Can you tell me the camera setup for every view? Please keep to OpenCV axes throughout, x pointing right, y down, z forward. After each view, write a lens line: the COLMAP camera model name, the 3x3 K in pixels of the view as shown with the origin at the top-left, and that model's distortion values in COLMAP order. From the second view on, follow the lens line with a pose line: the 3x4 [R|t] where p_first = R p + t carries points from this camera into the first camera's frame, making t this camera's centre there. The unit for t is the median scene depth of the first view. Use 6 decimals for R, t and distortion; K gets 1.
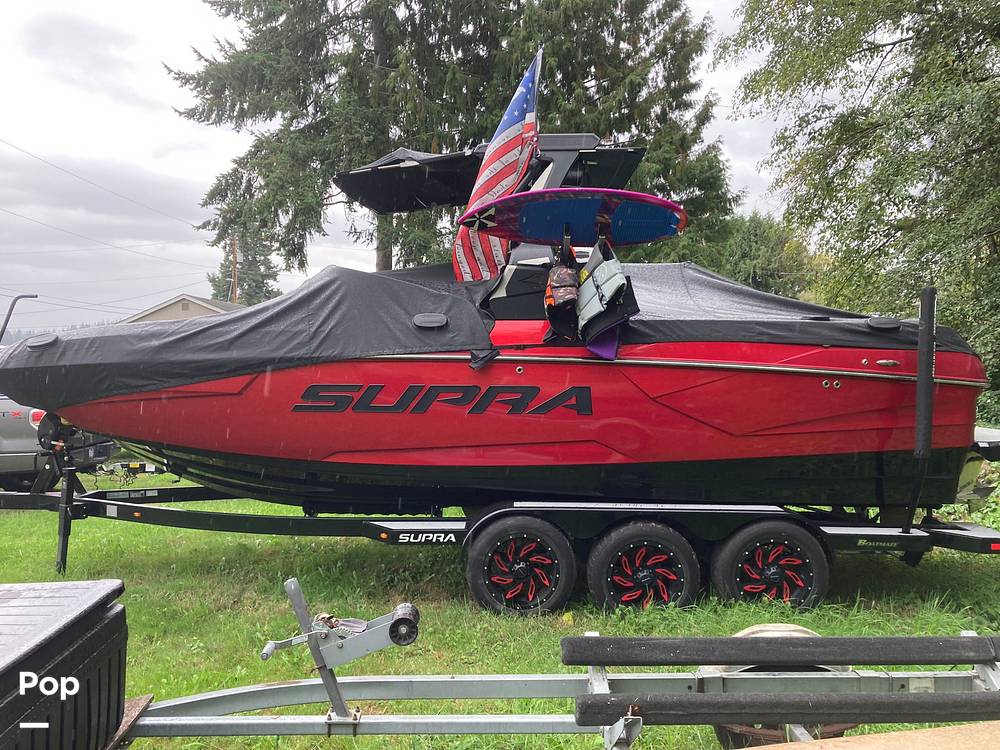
lens RADIAL K [[810.6, 0, 499.3], [0, 810.6, 378.4], [0, 0, 1]] dist [0.001337, -0.009736]
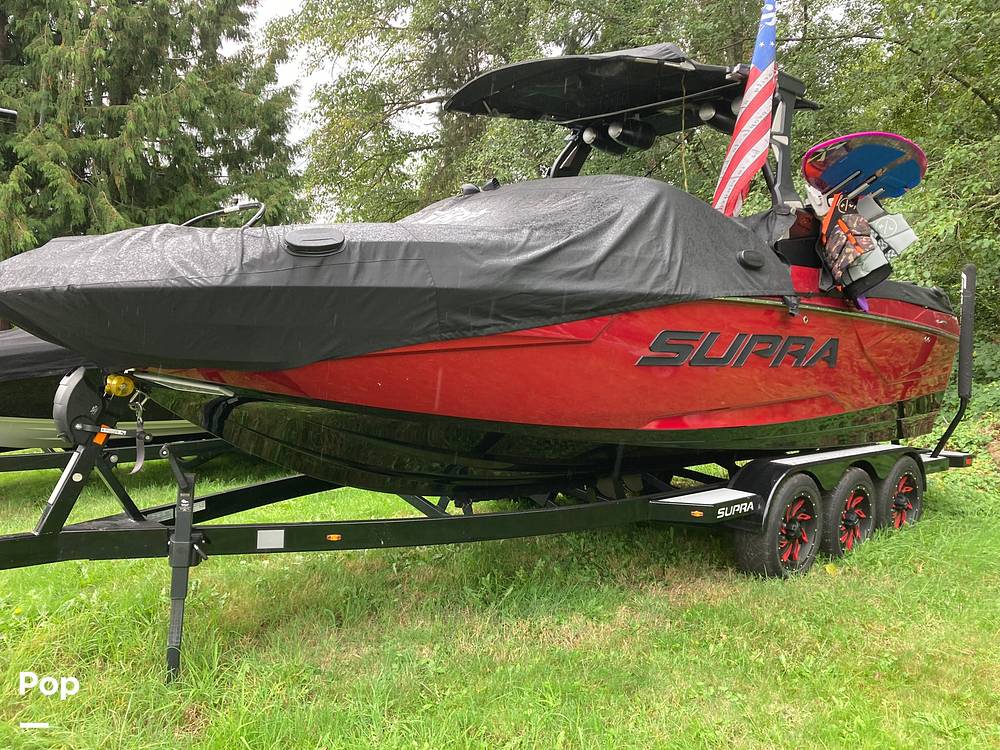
lens RADIAL K [[810.6, 0, 499.3], [0, 810.6, 378.4], [0, 0, 1]] dist [0.001337, -0.009736]
pose [[0.751505, -0.019604, 0.659436, -0.850731], [-0.014453, 0.998829, 0.046166, 0.019497], [-0.659569, -0.044225, 0.750342, 0.519448]]
